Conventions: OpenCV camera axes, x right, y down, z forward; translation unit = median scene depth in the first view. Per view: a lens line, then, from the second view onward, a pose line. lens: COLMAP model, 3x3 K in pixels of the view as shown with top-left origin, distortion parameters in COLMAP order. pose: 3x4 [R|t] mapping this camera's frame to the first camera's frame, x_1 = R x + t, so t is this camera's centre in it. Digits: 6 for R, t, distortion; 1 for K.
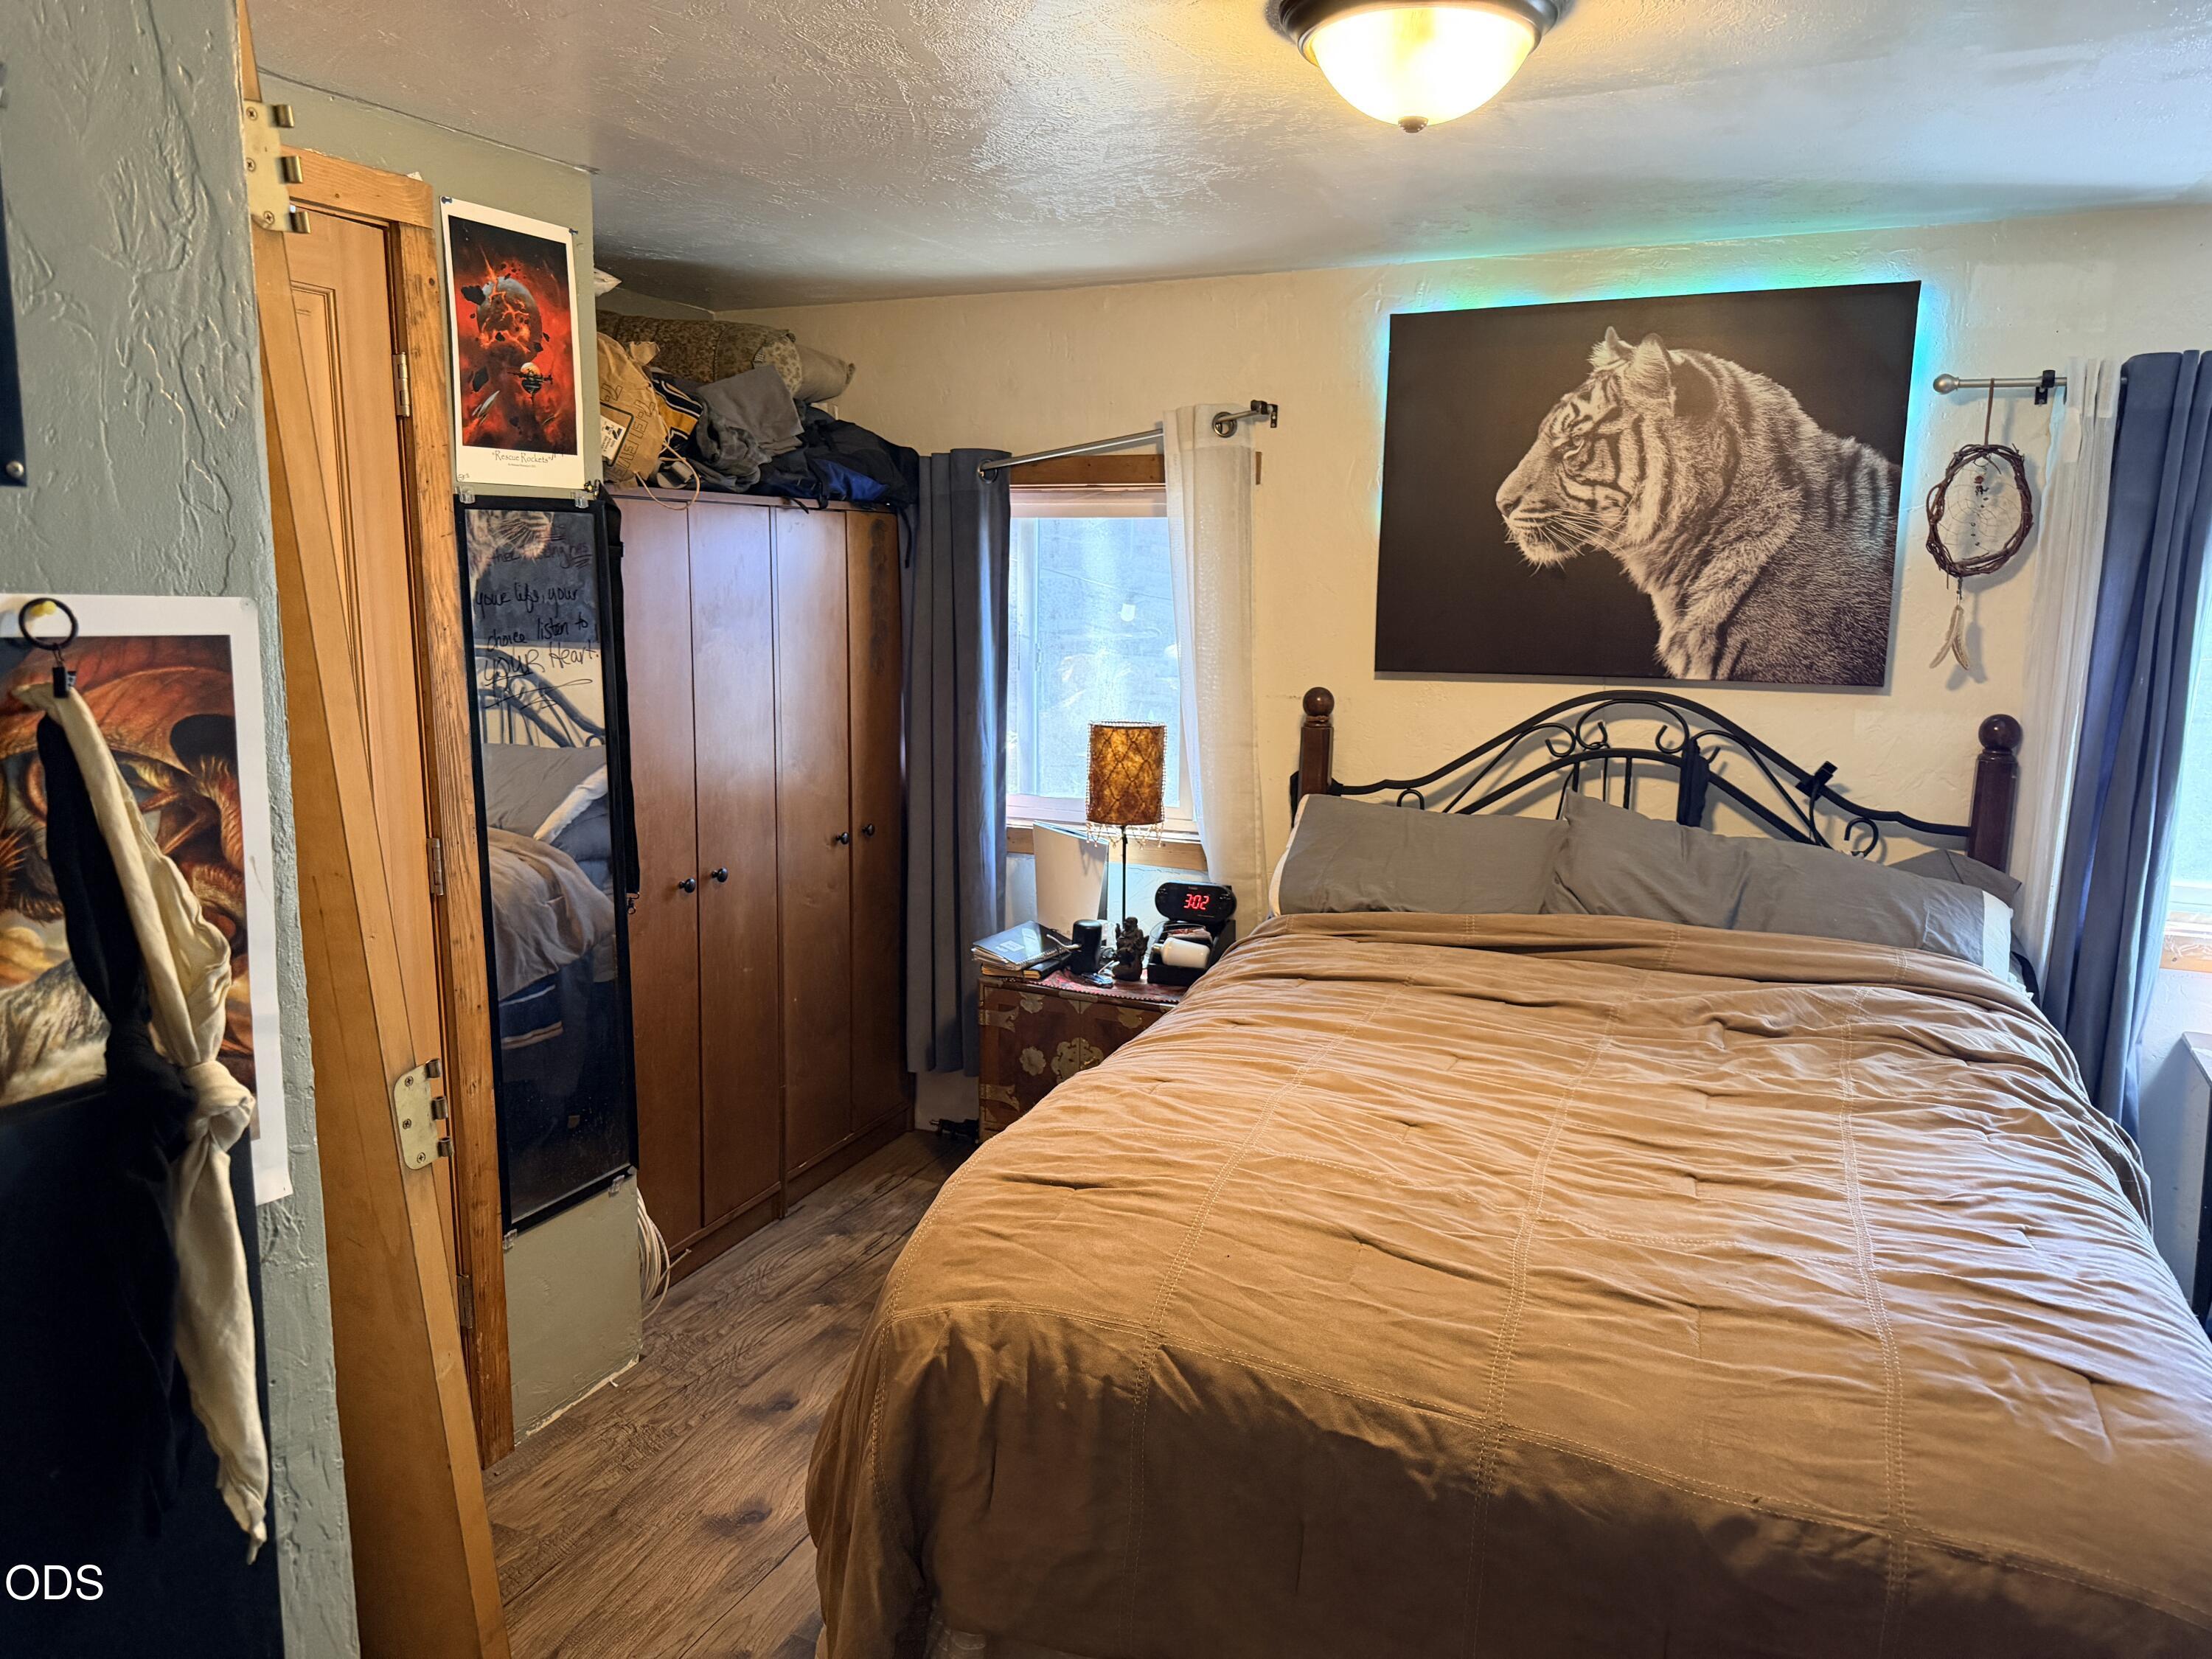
lens RADIAL K [[1556.8, 0, 1104.8], [0, 1556.8, 832.9], [0, 0, 1]] dist [0.022430, -0.028527]
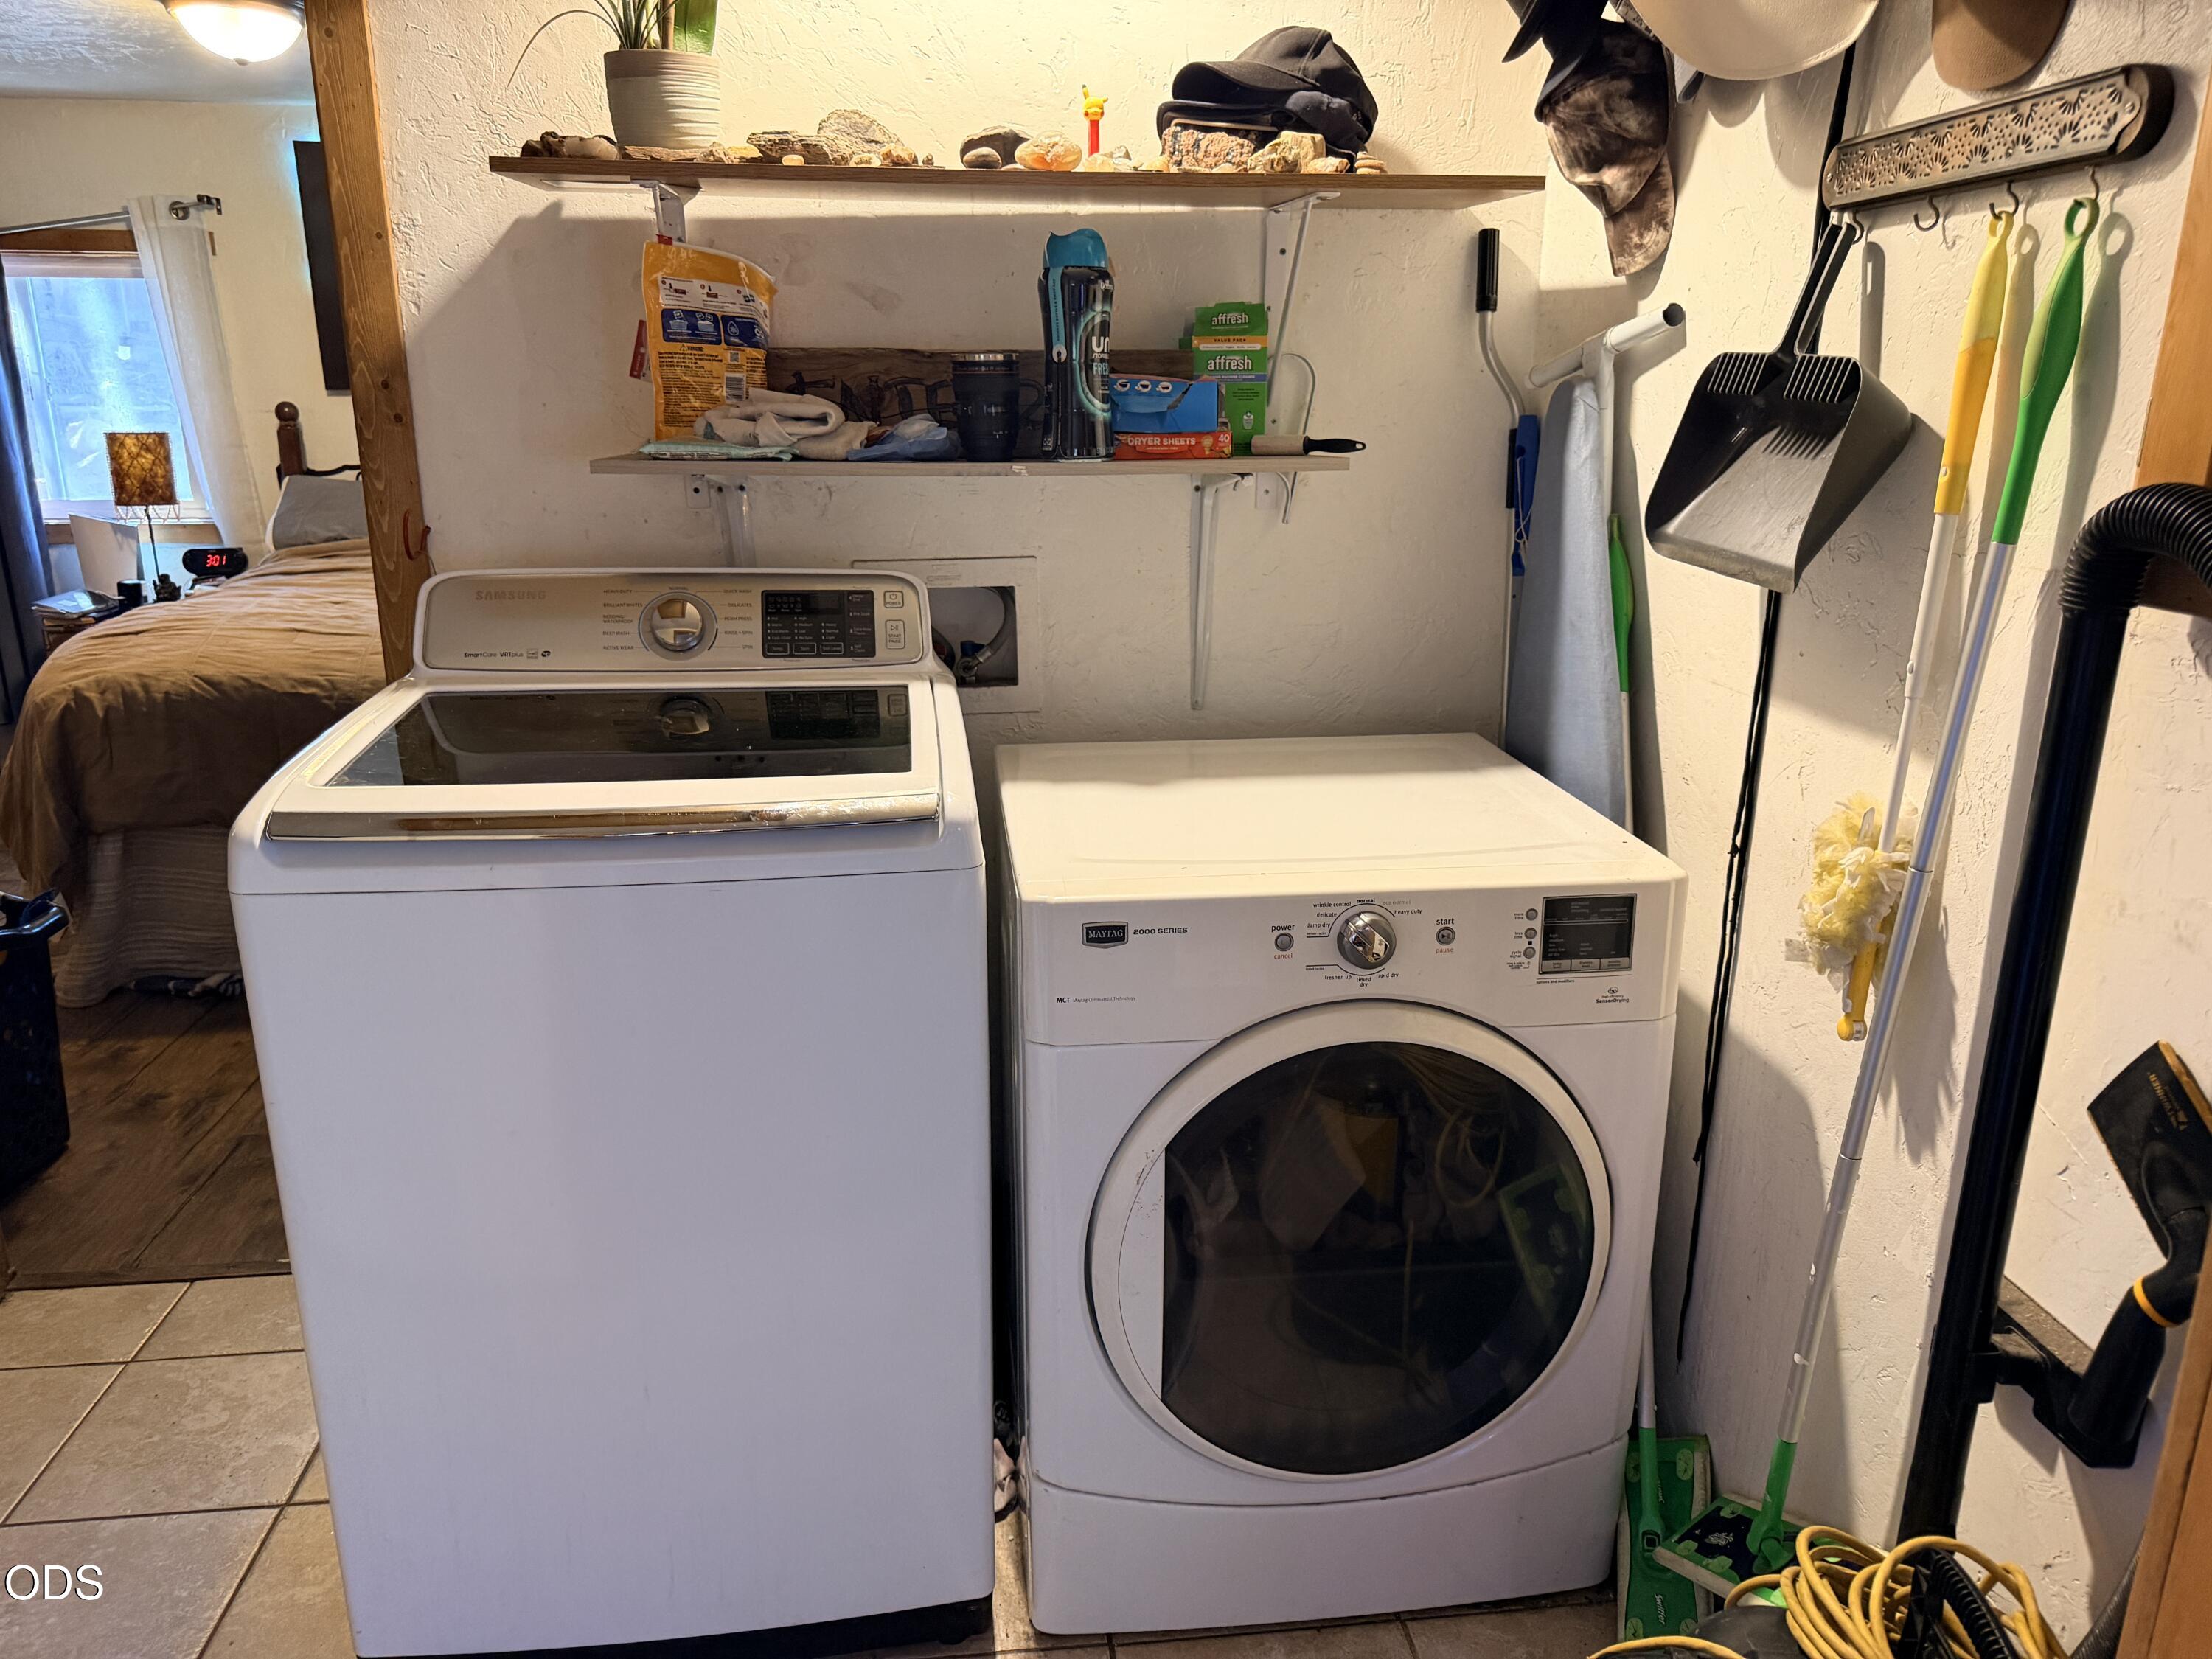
lens RADIAL K [[1556.8, 0, 1104.0], [0, 1556.8, 818.0], [0, 0, 1]] dist [0.022430, -0.028527]
pose [[0.851155, -0.148728, 0.503403, -0.004552], [0.088692, 0.985980, 0.141342, 0.164251], [-0.517367, -0.075656, 0.852413, -0.724655]]
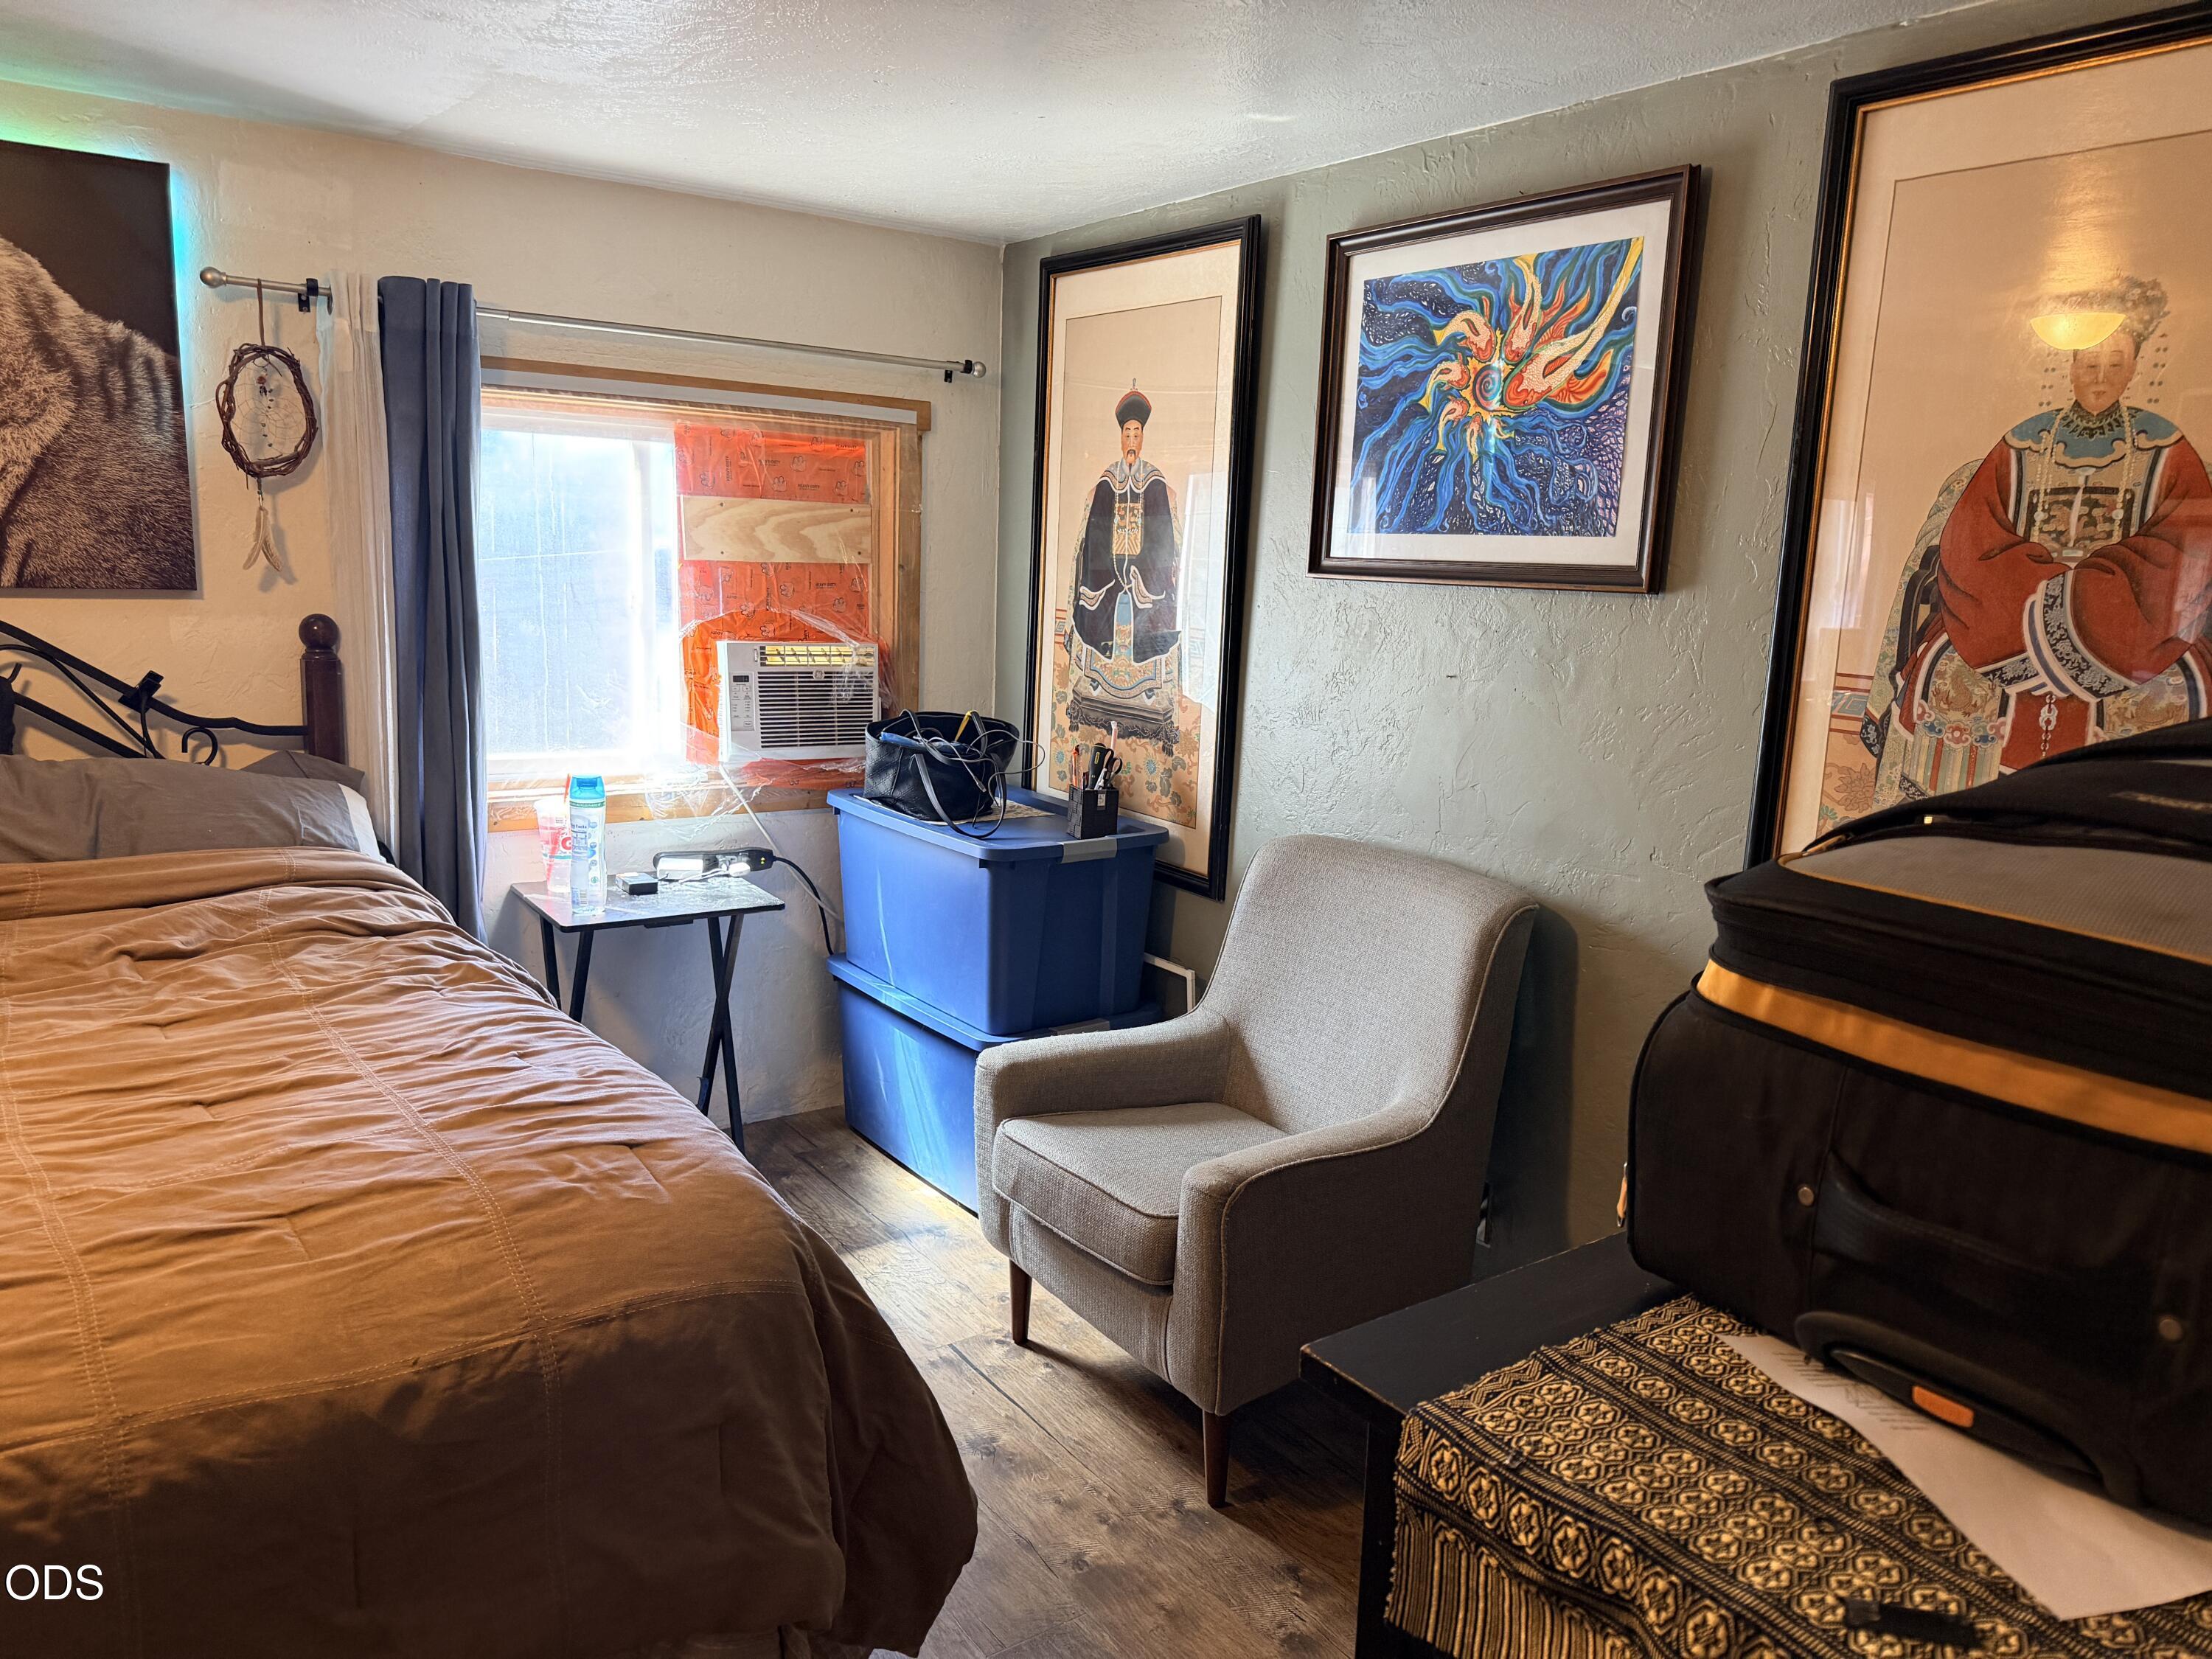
lens RADIAL K [[1556.8, 0, 1092.6], [0, 1556.8, 824.5], [0, 0, 1]] dist [0.022430, -0.028527]
pose [[0.500965, -0.147991, 0.852721, -0.074208], [0.113044, 0.988020, 0.105060, 0.011543], [-0.858053, 0.043764, 0.511693, 0.039346]]
